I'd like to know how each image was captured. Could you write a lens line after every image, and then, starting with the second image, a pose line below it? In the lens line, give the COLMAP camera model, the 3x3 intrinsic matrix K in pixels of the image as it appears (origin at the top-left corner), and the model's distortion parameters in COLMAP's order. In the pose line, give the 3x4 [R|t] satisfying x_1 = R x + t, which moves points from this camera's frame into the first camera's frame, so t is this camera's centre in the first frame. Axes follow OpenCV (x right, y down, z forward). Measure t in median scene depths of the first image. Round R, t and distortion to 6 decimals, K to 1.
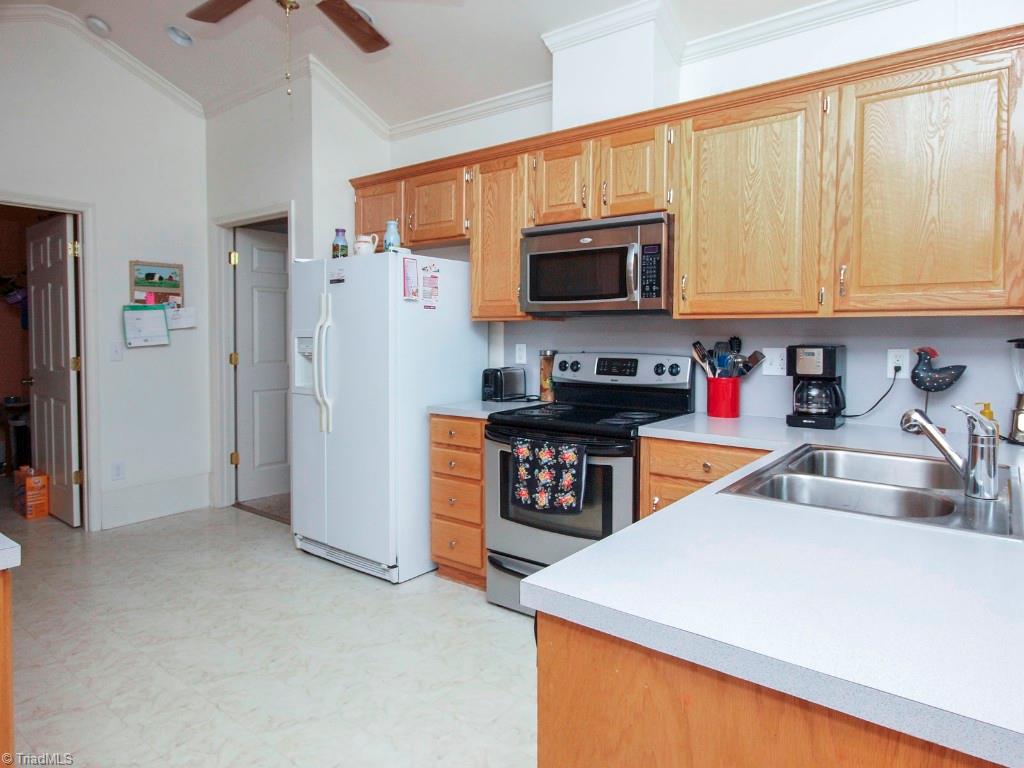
lens RADIAL K [[652.4, 0, 512.0], [0, 652.4, 384.0], [0, 0, 1]] dist [-0.002256, -0.000077]
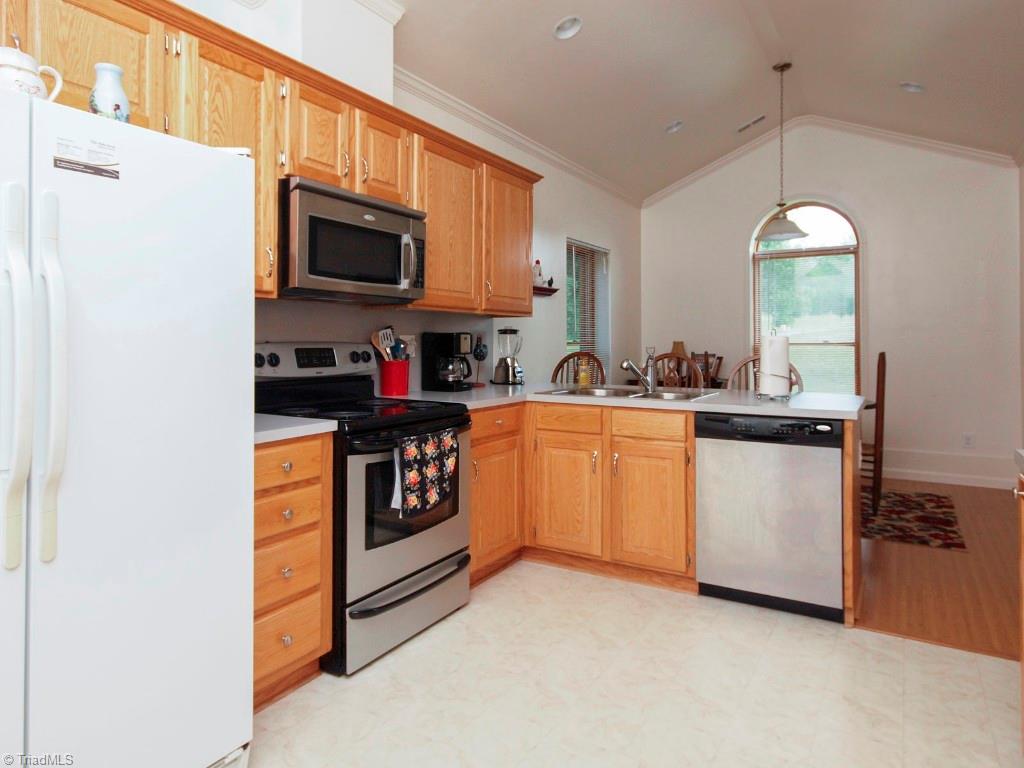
lens RADIAL K [[612.2, 0, 512.0], [0, 612.2, 384.0], [0, 0, 1]] dist [-0.023241, 0.000370]
pose [[-0.110356, -0.074220, 0.991117, -0.763519], [0.076242, 0.993637, 0.082898, -0.042518], [-0.990964, 0.084713, -0.103995, 0.898542]]
